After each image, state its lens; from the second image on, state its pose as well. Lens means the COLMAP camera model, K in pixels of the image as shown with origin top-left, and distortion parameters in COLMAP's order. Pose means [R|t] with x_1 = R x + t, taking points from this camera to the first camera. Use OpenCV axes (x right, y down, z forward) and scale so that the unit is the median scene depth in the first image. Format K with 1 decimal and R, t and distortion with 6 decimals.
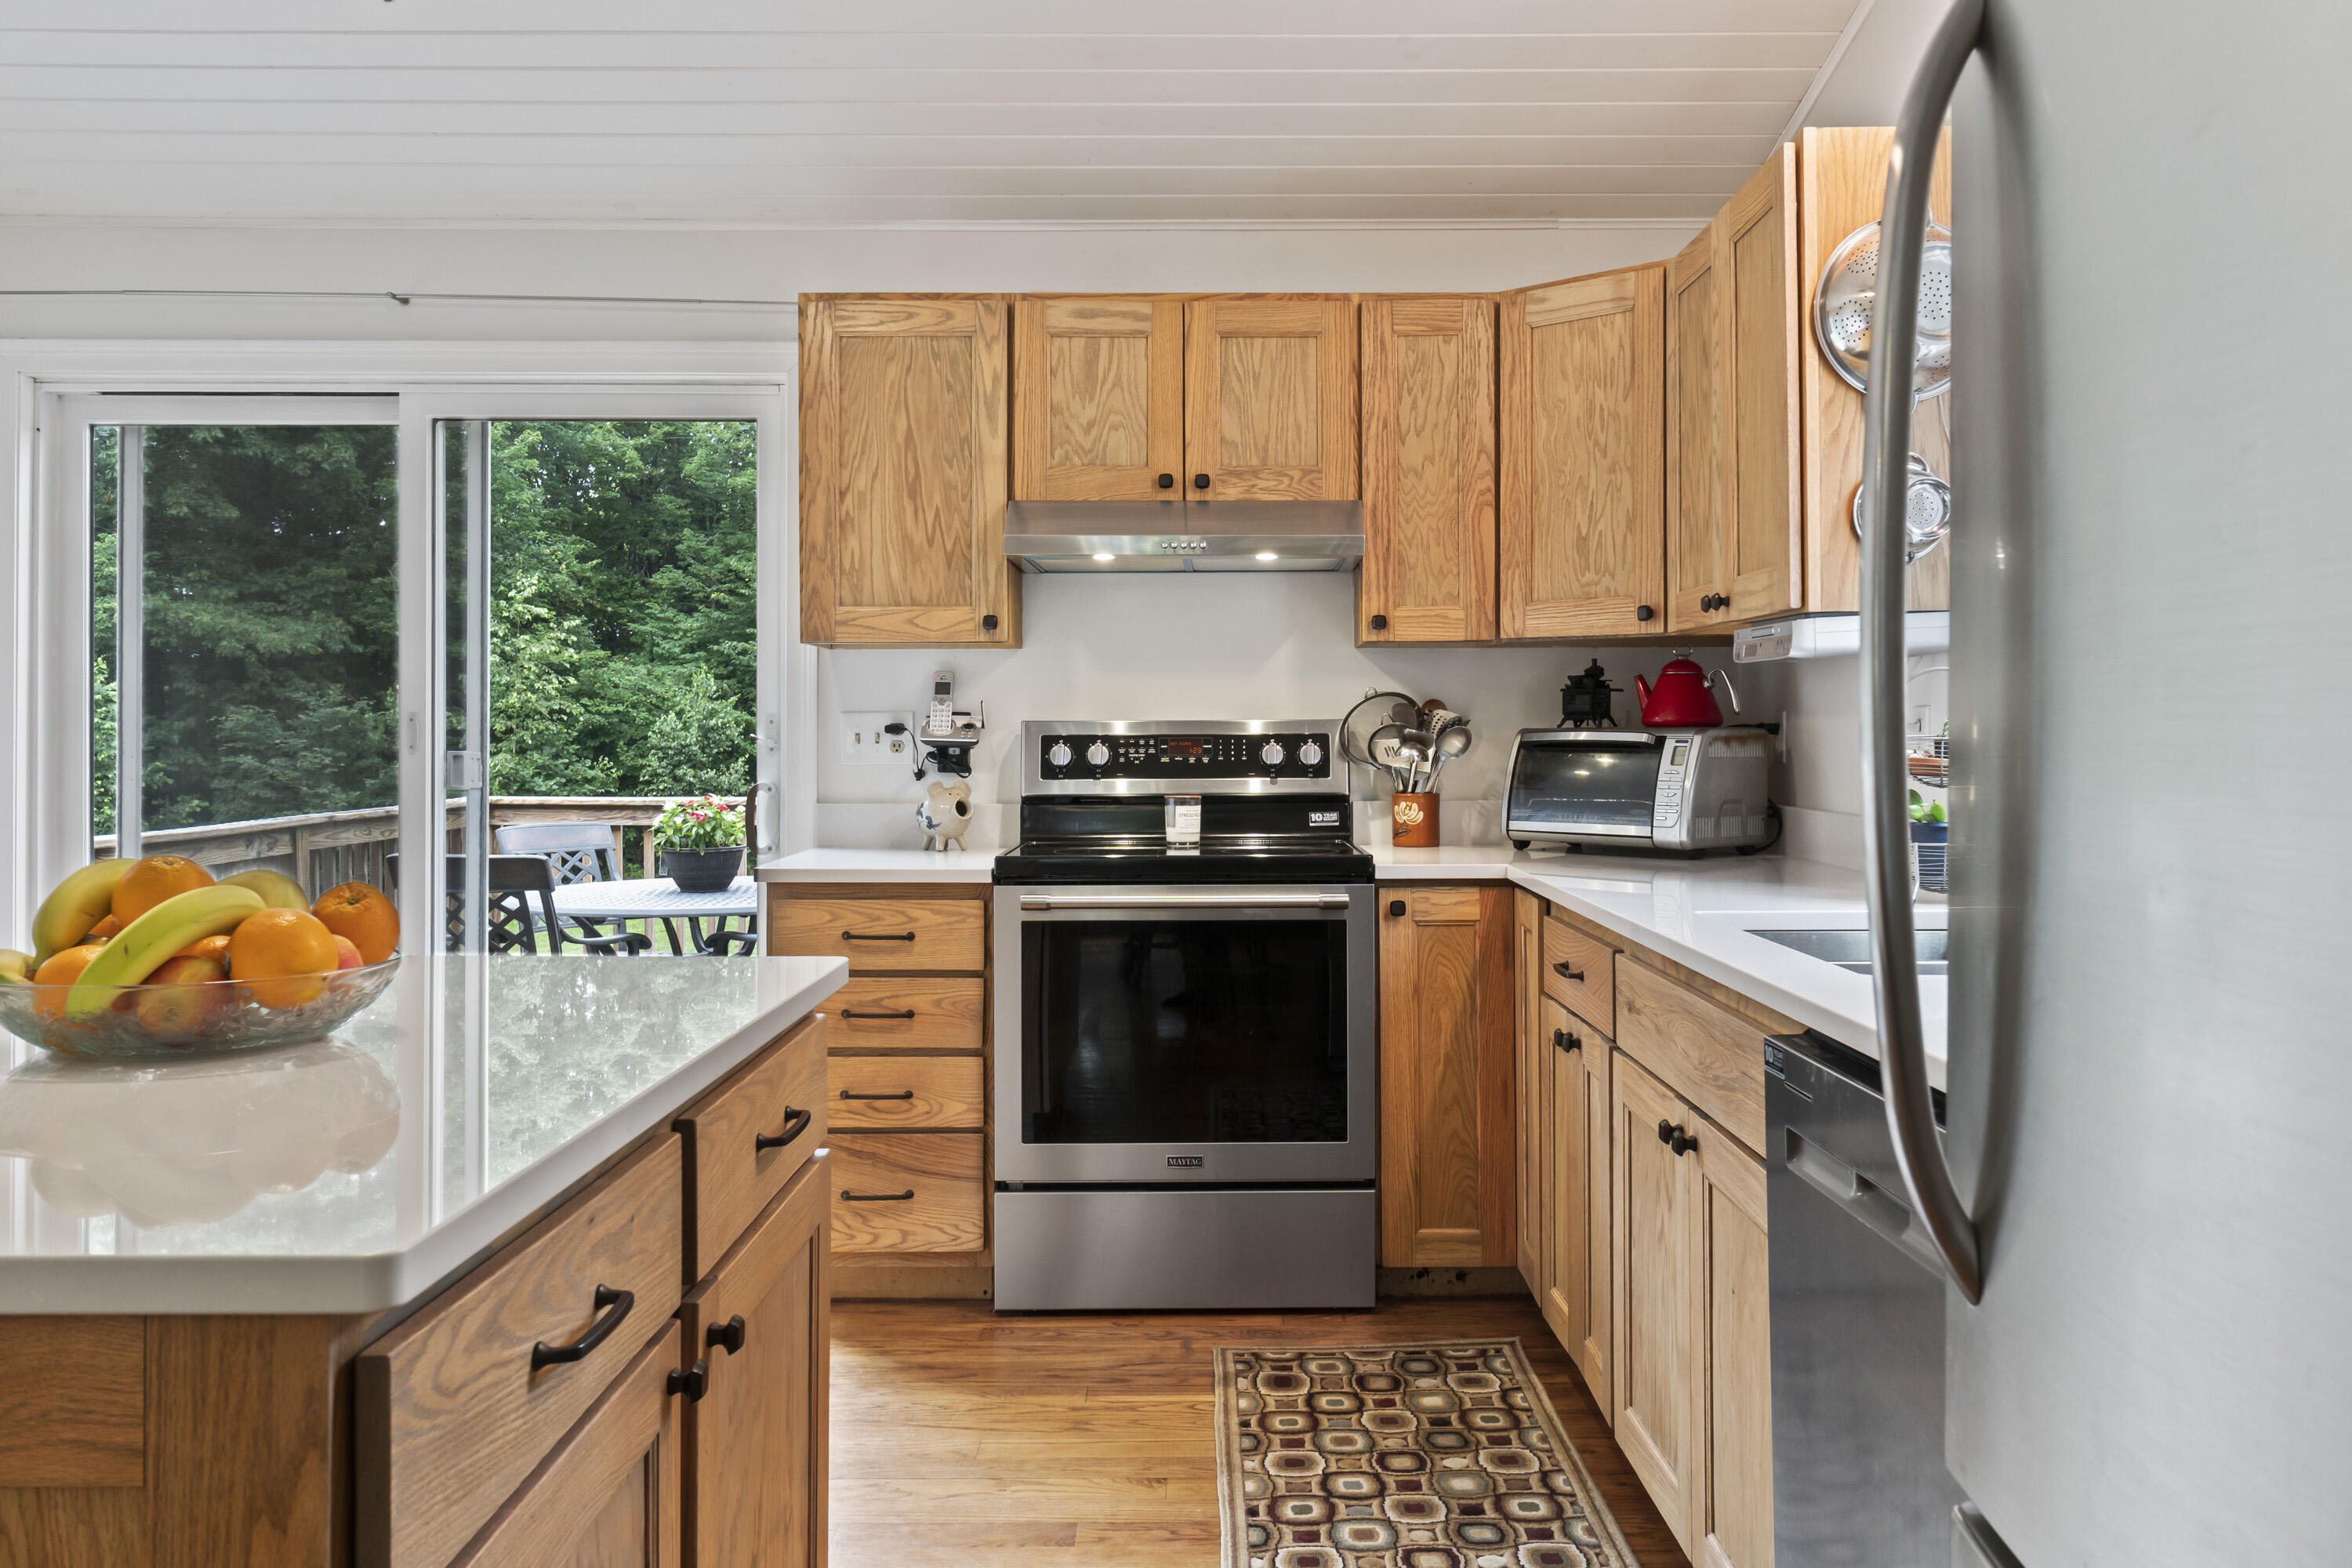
lens RADIAL K [[1902.3, 0, 1224.2], [0, 1902.3, 734.3], [0, 0, 1]] dist [0.003187, -0.001793]
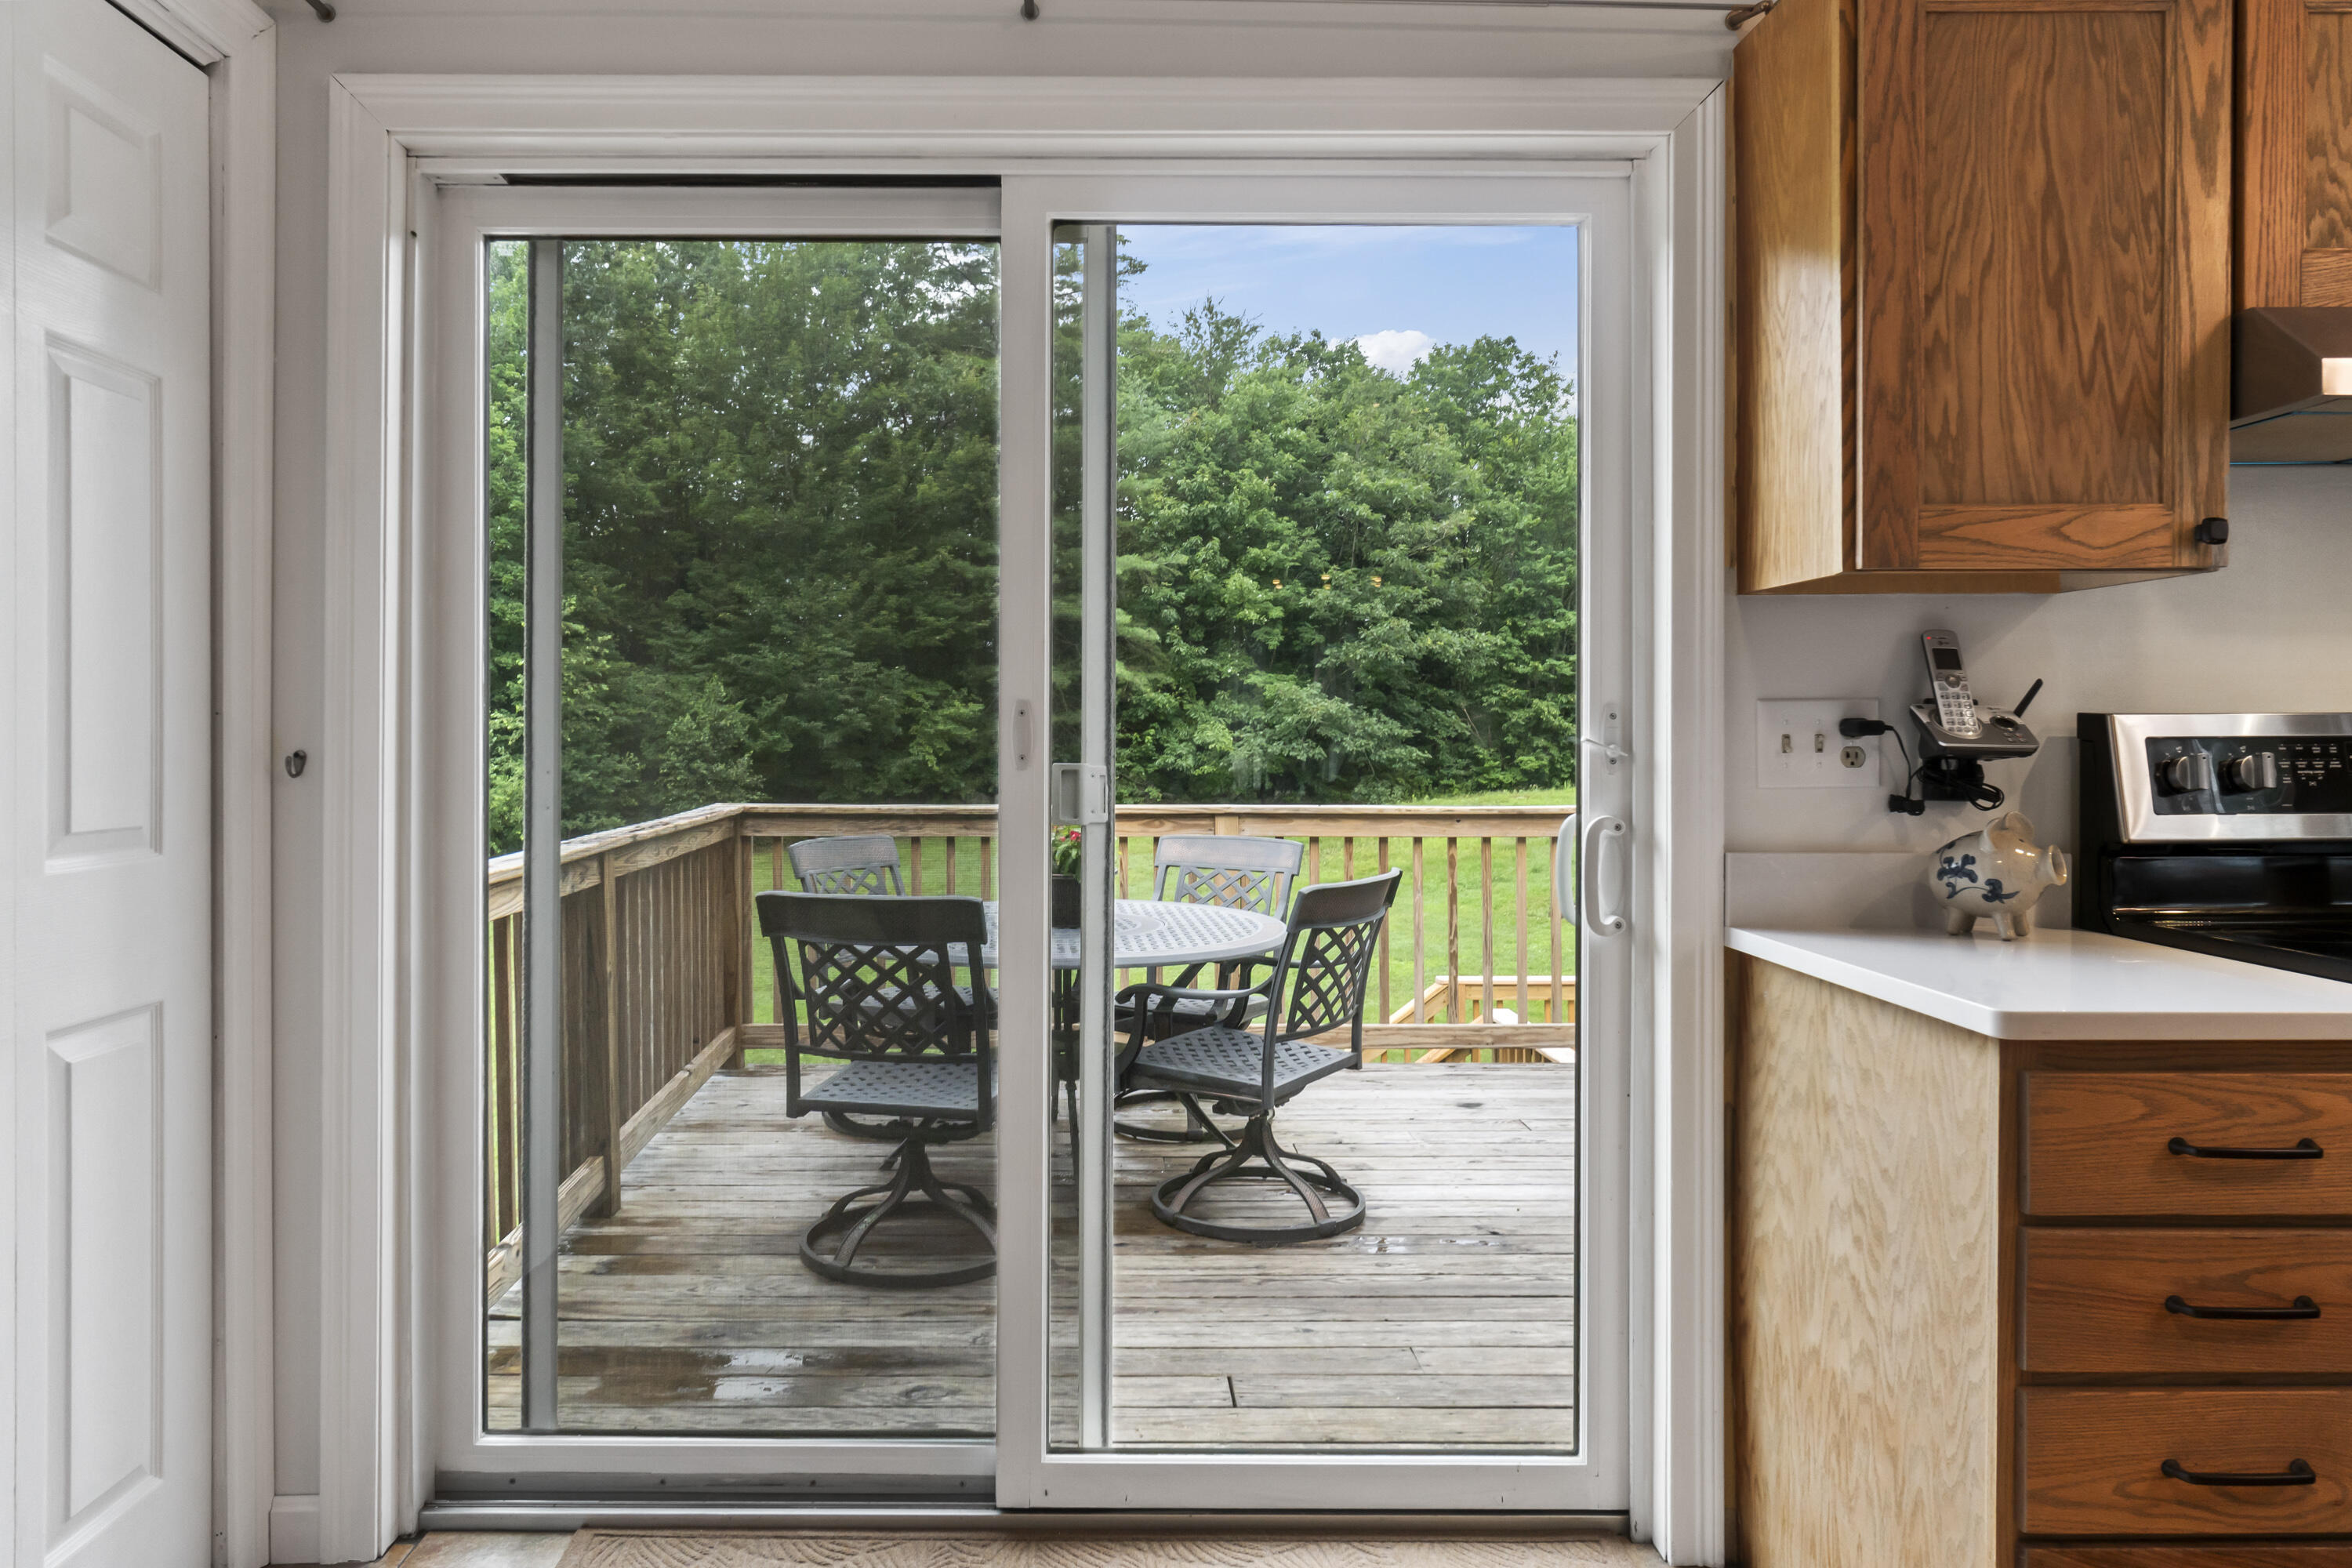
lens RADIAL K [[1551.7, 0, 1085.1], [0, 1551.7, 732.9], [0, 0, 1]] dist [-0.000168, -0.002445]
pose [[0.999980, -0.000404, -0.006348, -0.441148], [0.000403, 1.000000, -0.000063, -0.001168], [0.006348, 0.000060, 0.999980, 0.550660]]
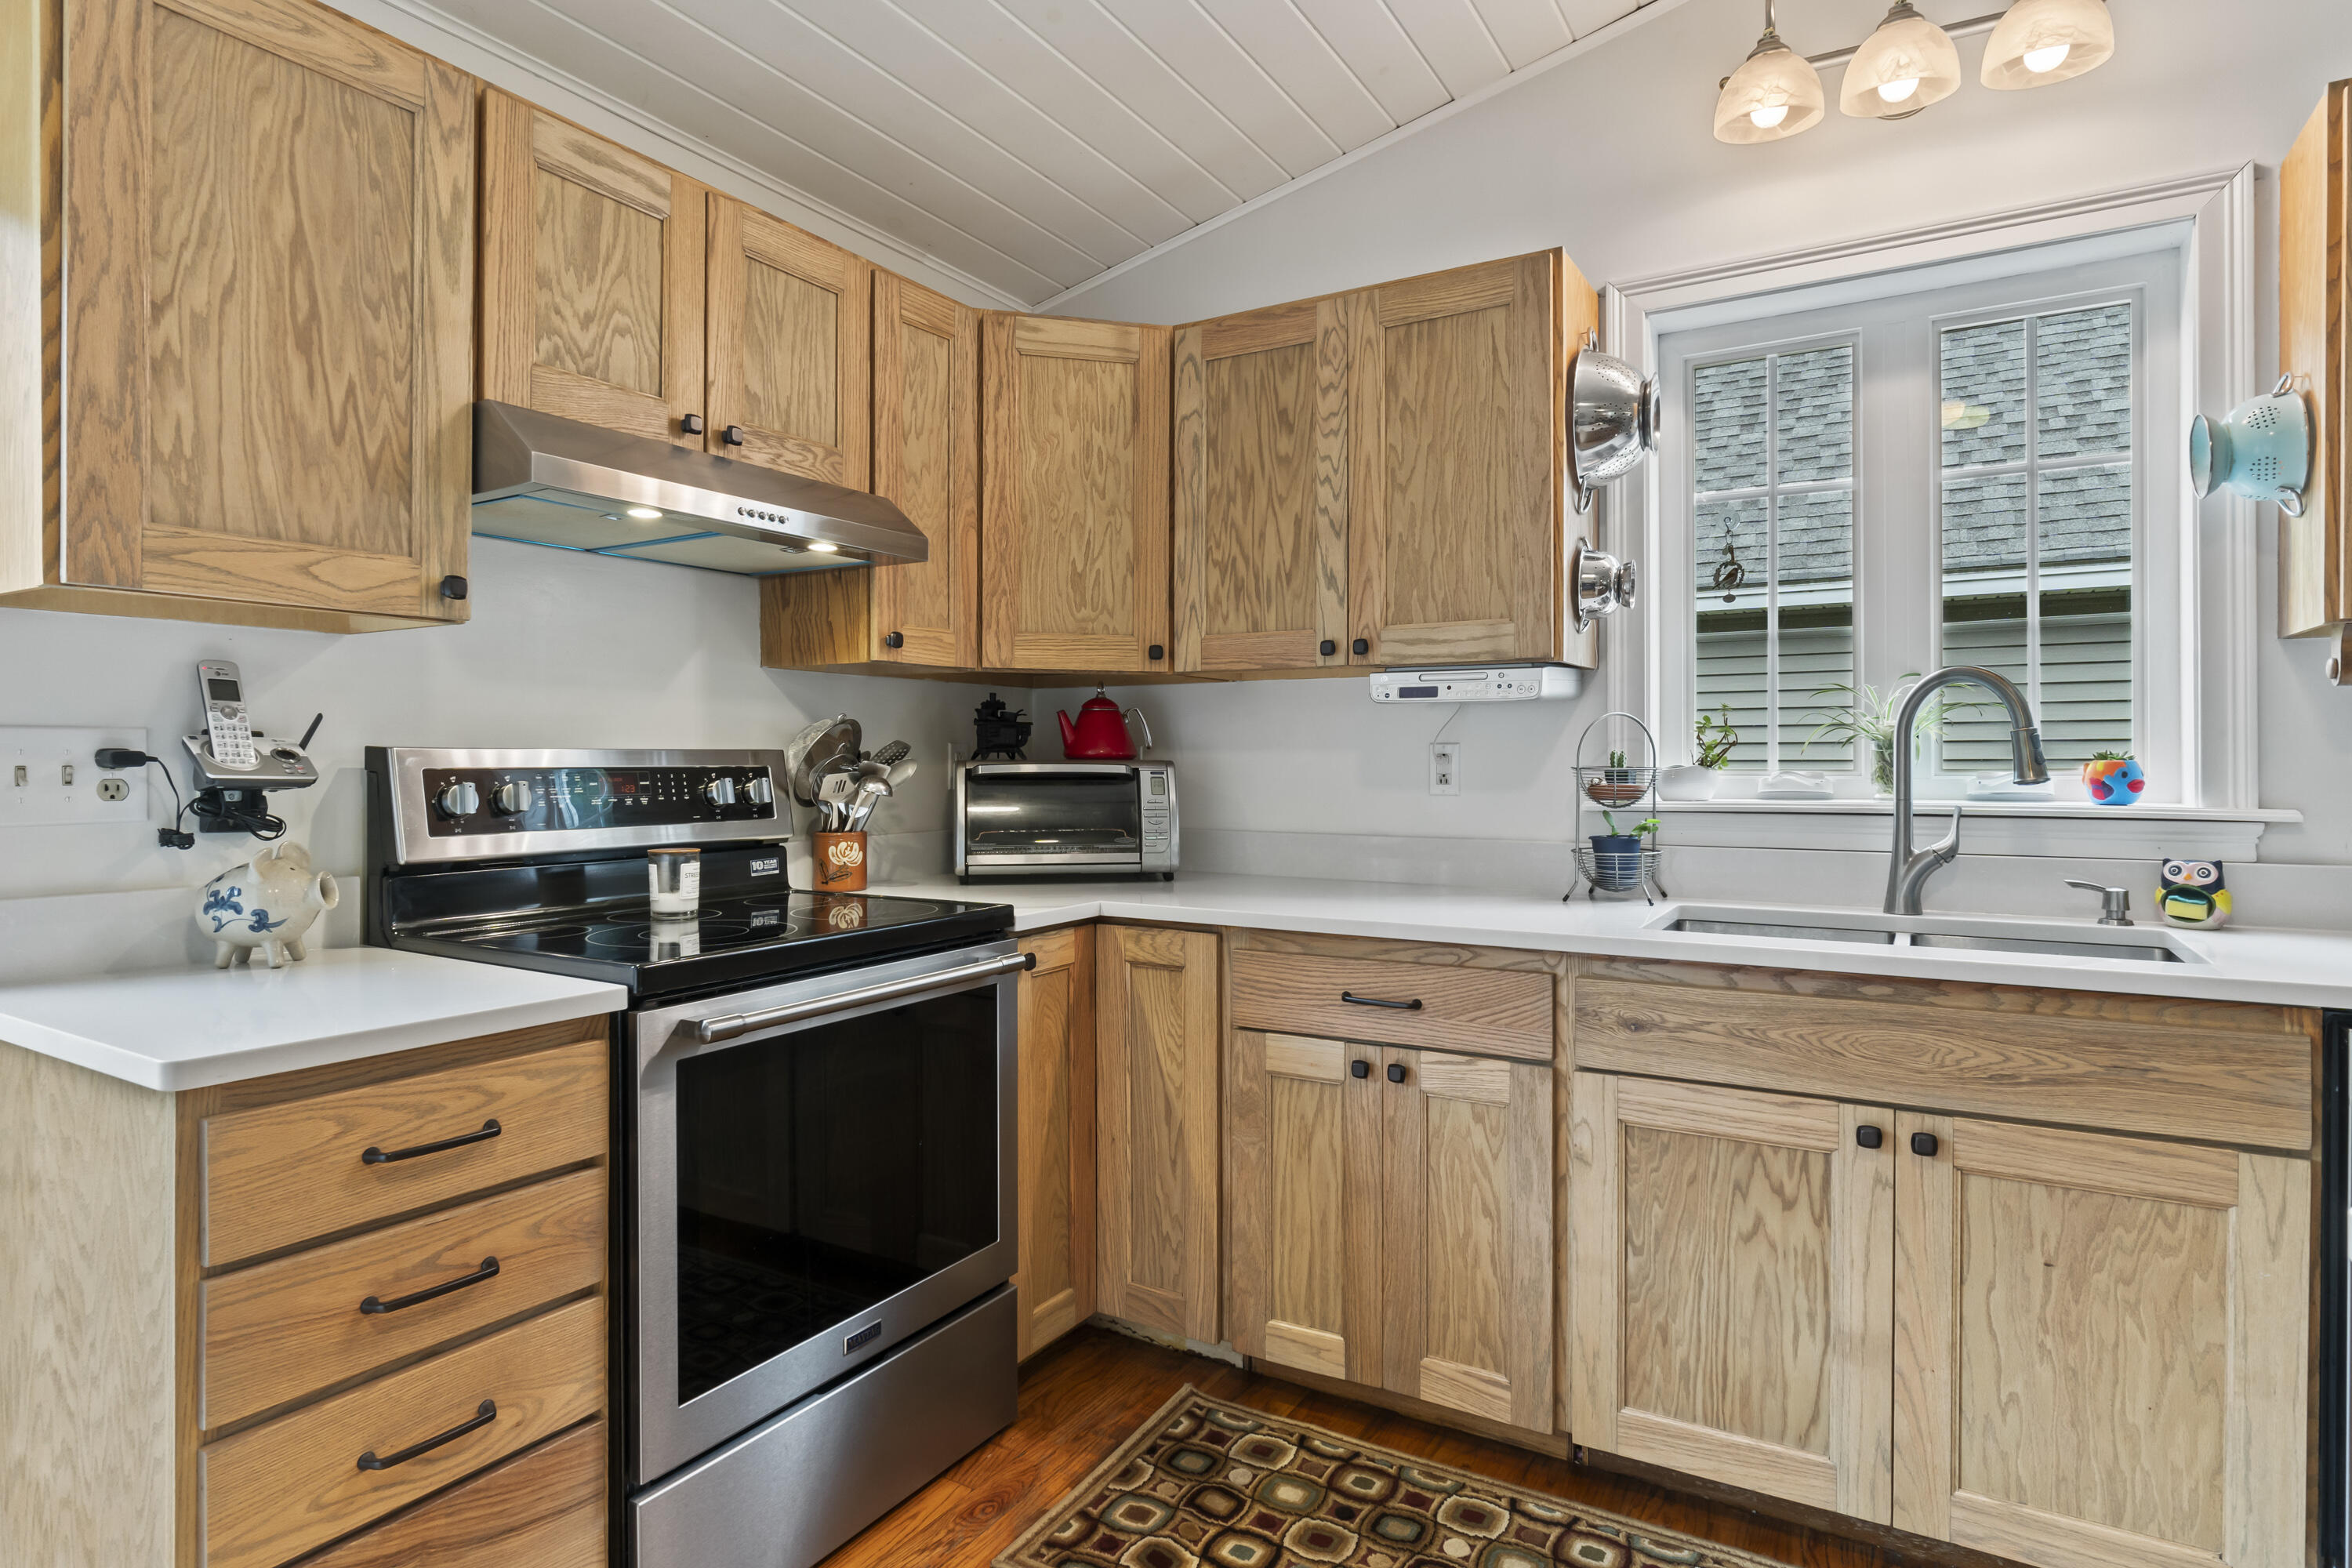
lens RADIAL K [[1257.4, 0, 1172.9], [0, 1257.4, 767.1], [0, 0, 1]] dist [-0.006290, 0.000535]
pose [[0.521861, -0.002127, 0.853028, -0.347680], [-0.000401, 0.999996, 0.002739, -0.001572], [-0.853031, -0.001771, 0.521858, 0.584016]]
